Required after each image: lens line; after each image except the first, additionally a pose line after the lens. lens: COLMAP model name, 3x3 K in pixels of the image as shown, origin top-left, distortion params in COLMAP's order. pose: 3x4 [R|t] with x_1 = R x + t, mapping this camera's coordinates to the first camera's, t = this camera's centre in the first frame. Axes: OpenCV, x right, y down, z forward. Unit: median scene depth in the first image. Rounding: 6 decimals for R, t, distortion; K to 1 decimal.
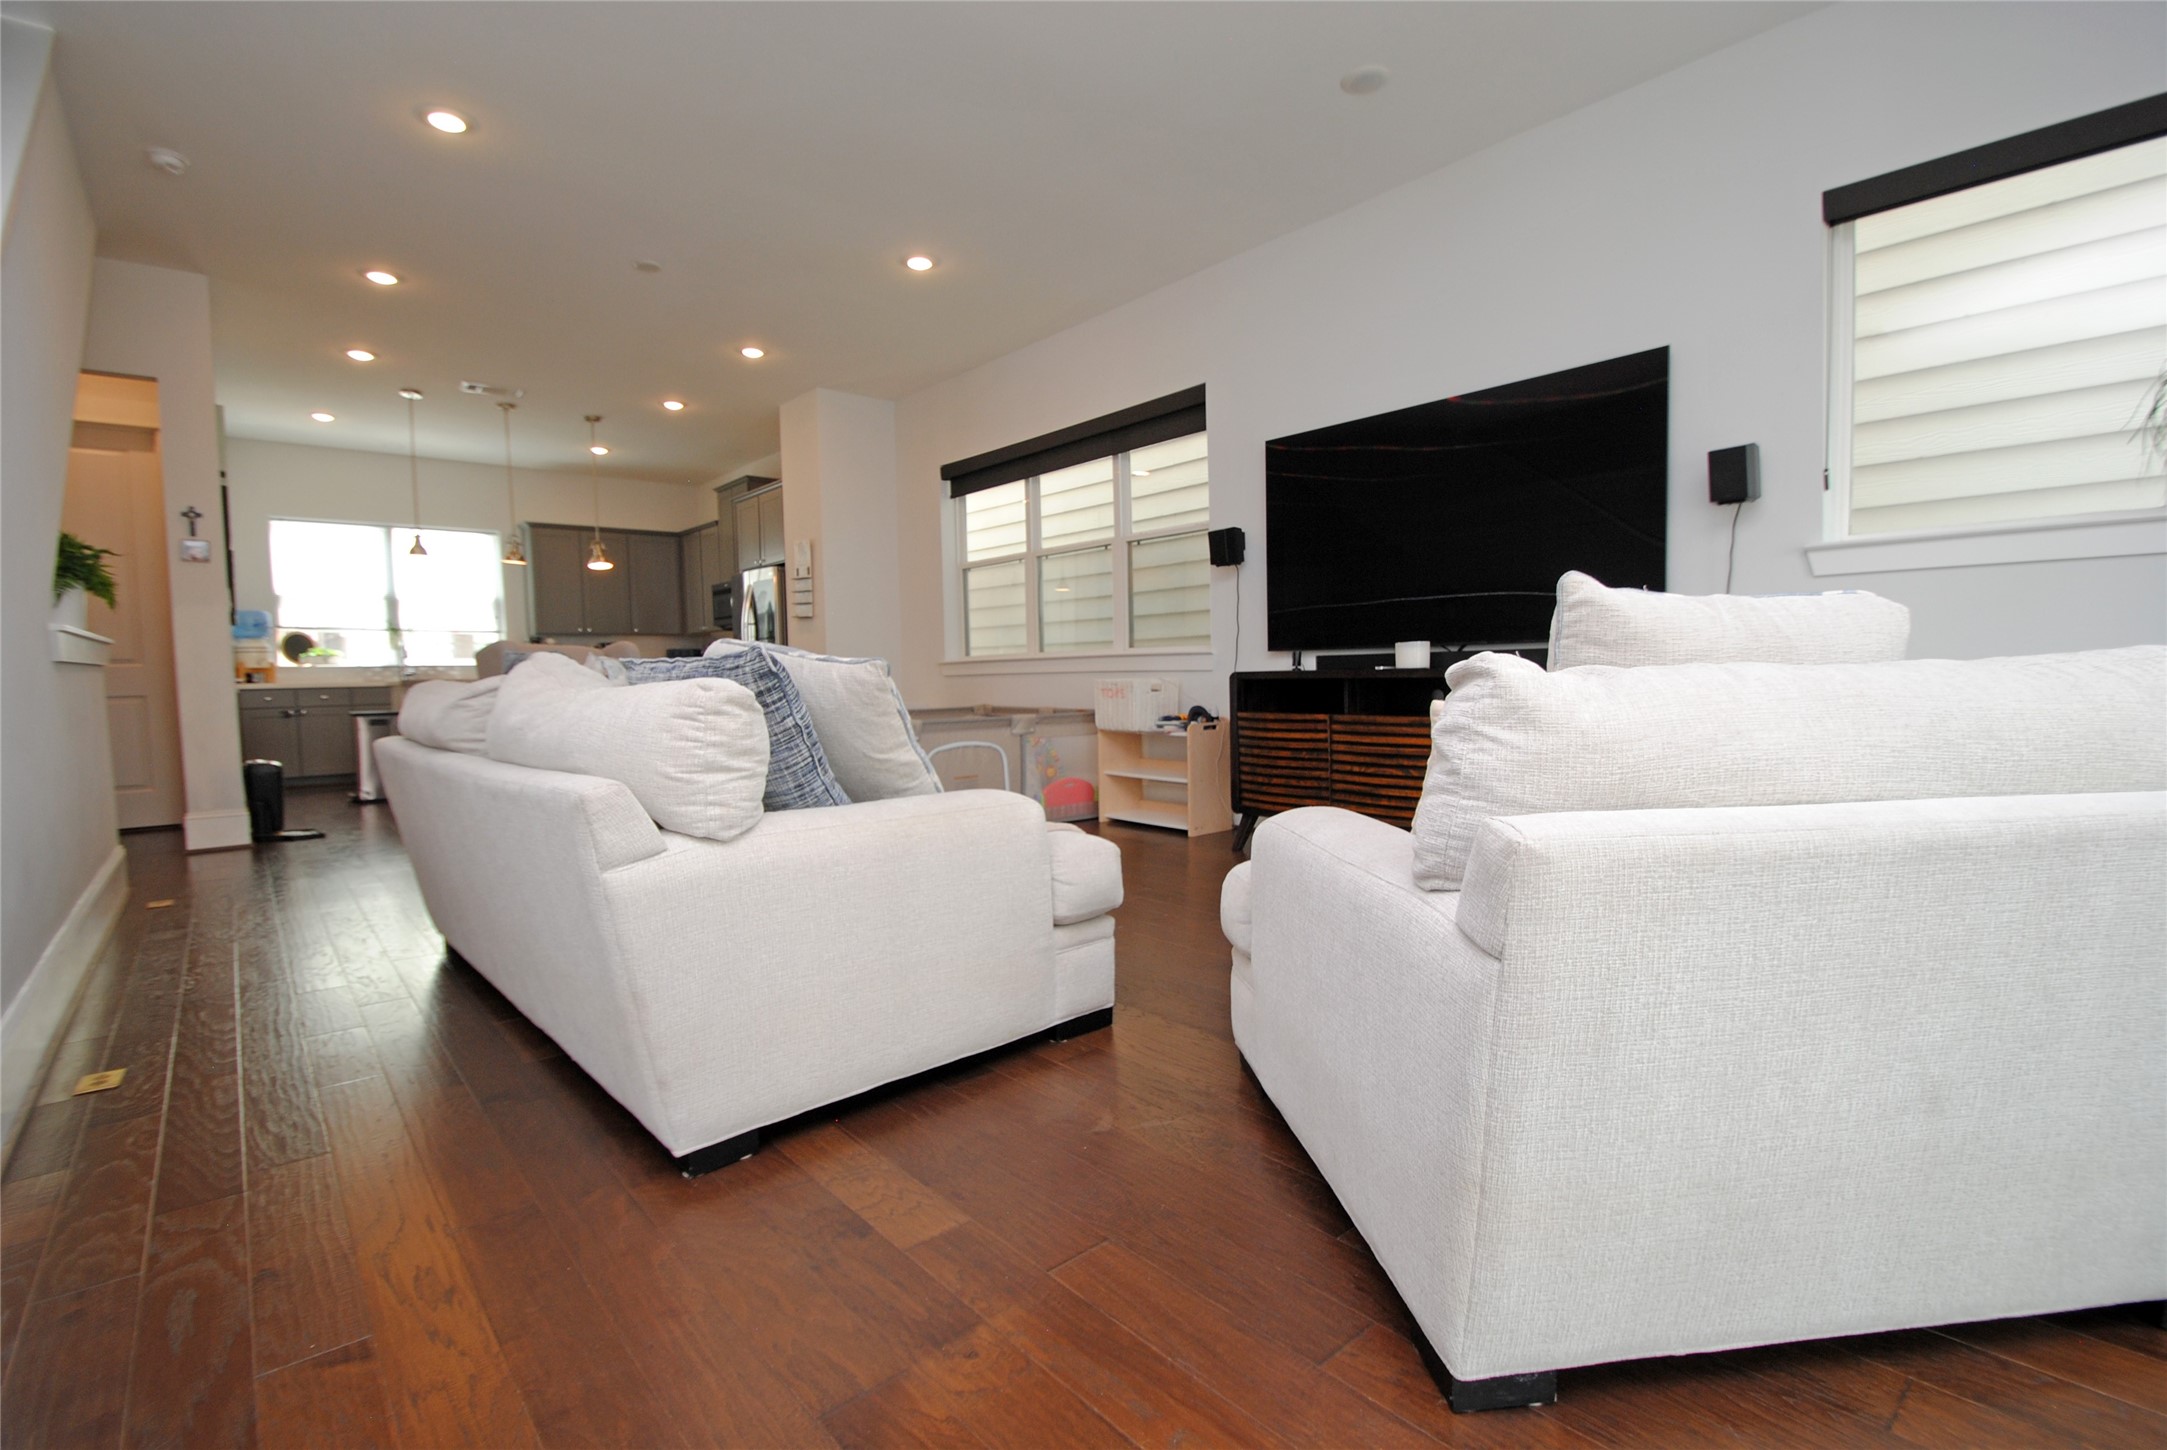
lens RADIAL K [[985.3, 0, 1098.6], [0, 985.3, 734.3], [0, 0, 1]] dist [0.009346, -0.015140]
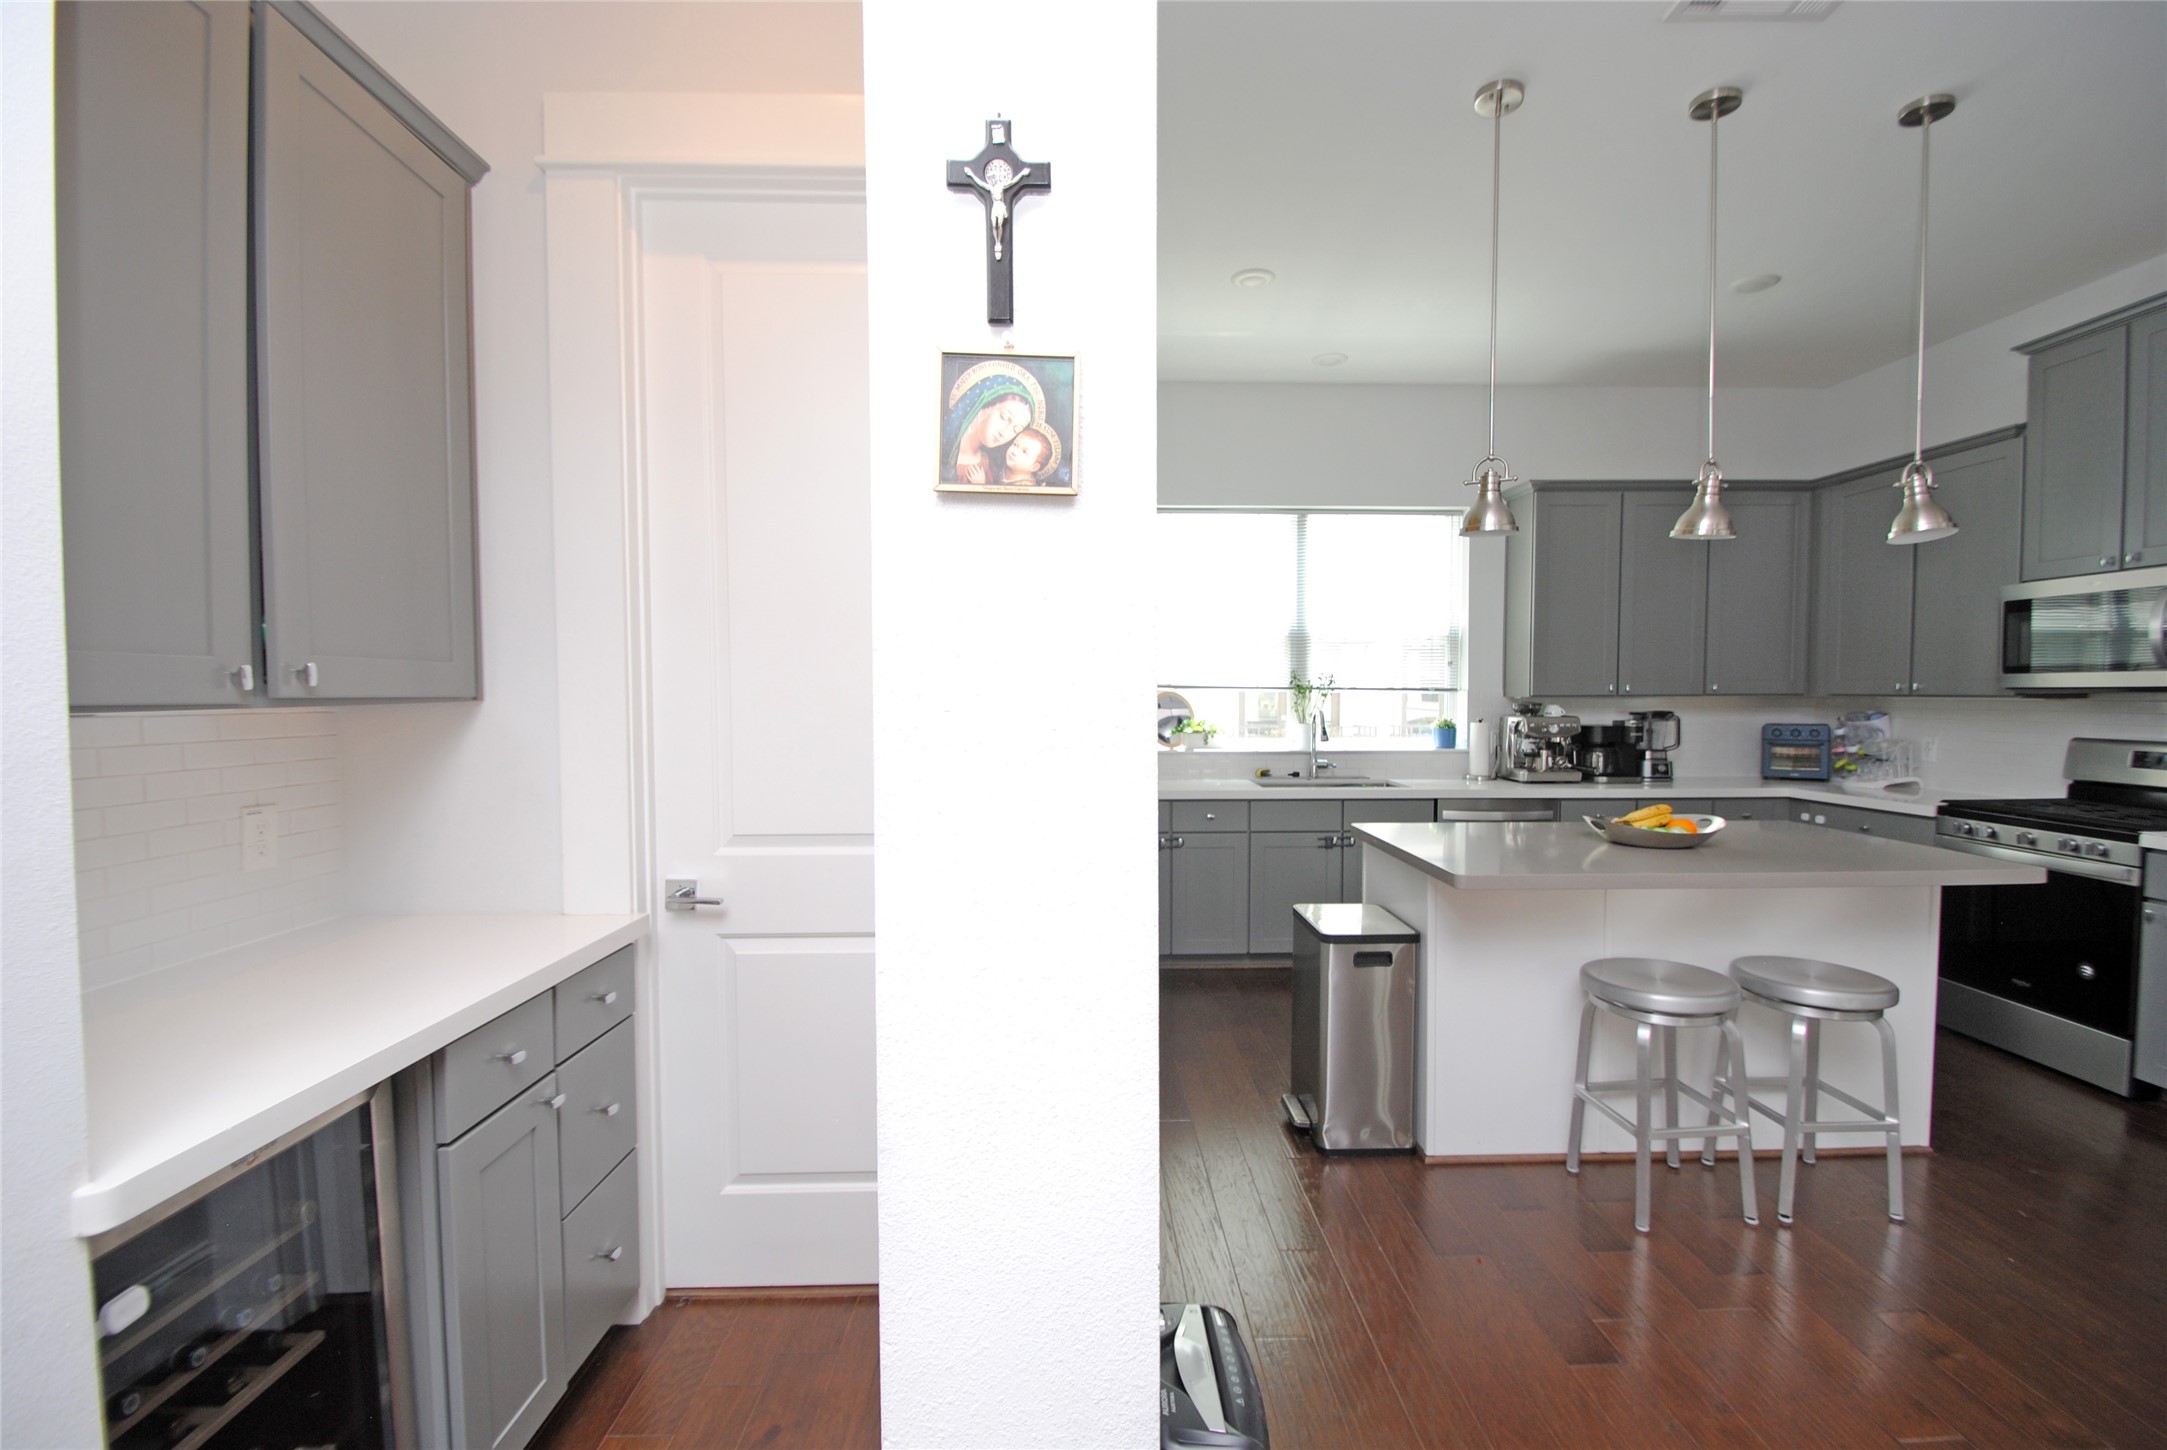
lens RADIAL K [[952.8, 0, 1097.5], [0, 952.8, 731.5], [0, 0, 1]] dist [0.010714, -0.013322]
pose [[0.766627, 0.046529, -0.640404, -0.469776], [-0.055624, 0.998434, 0.005955, -0.081725], [0.639678, 0.031057, 0.768015, 0.518424]]
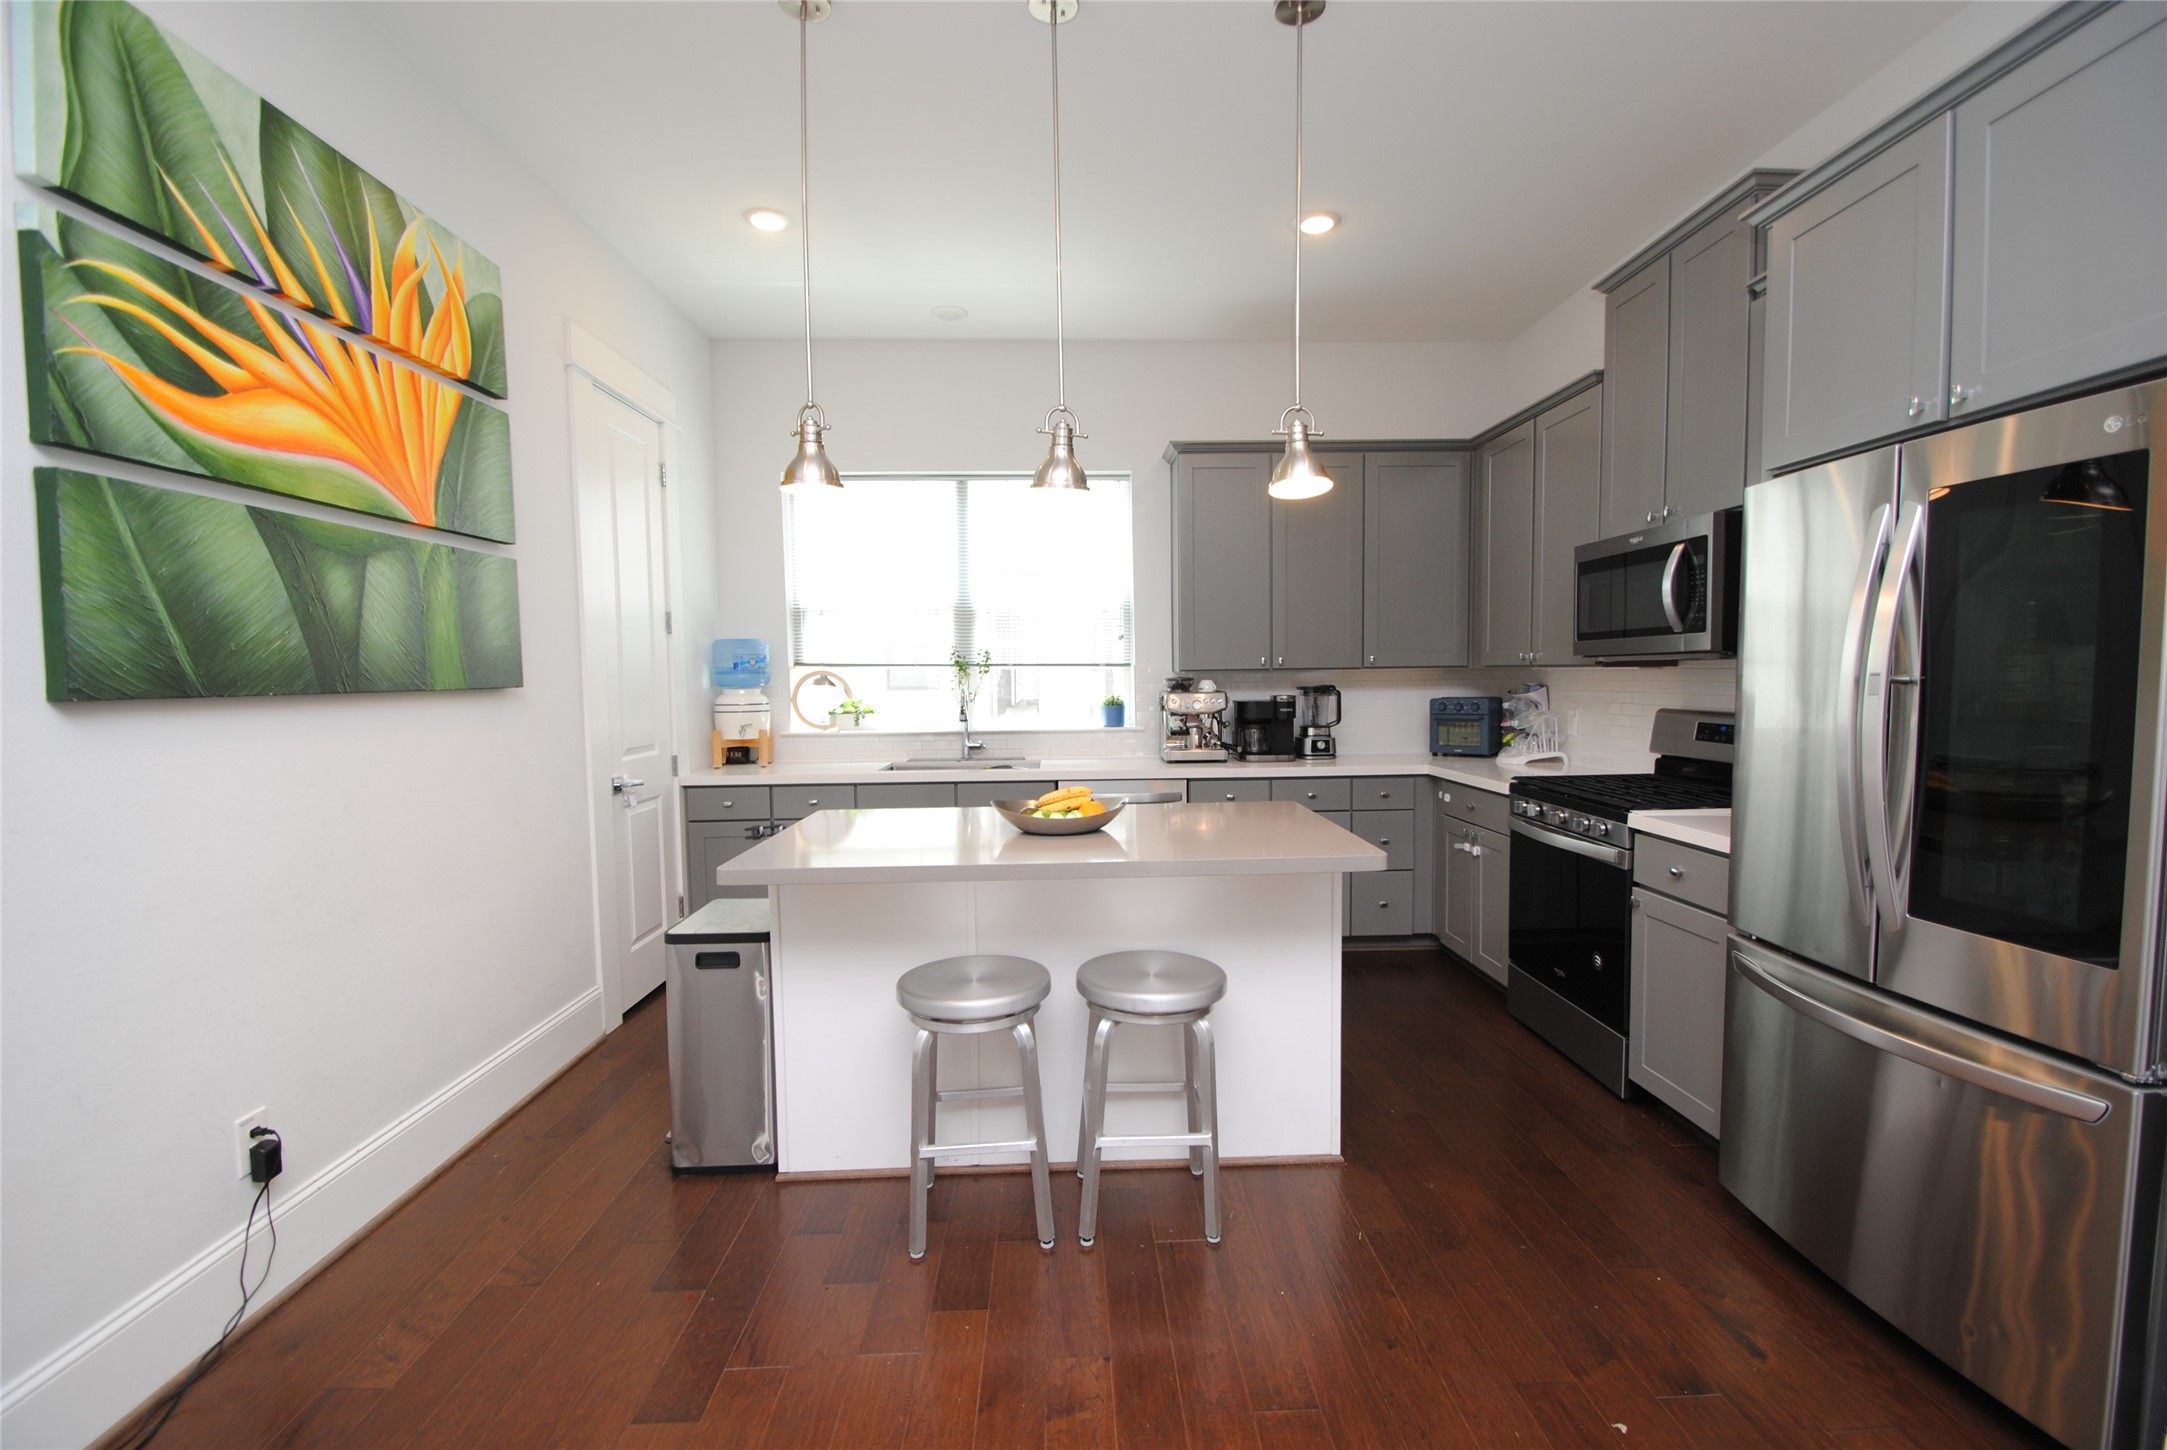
lens RADIAL K [[952.8, 0, 1100.9], [0, 952.8, 733.1], [0, 0, 1]] dist [0.010714, -0.013322]
pose [[0.773274, 0.052194, -0.631921, -0.331051], [-0.044944, 0.998611, 0.027483, -0.091249], [0.632478, 0.007149, 0.774546, 0.671500]]
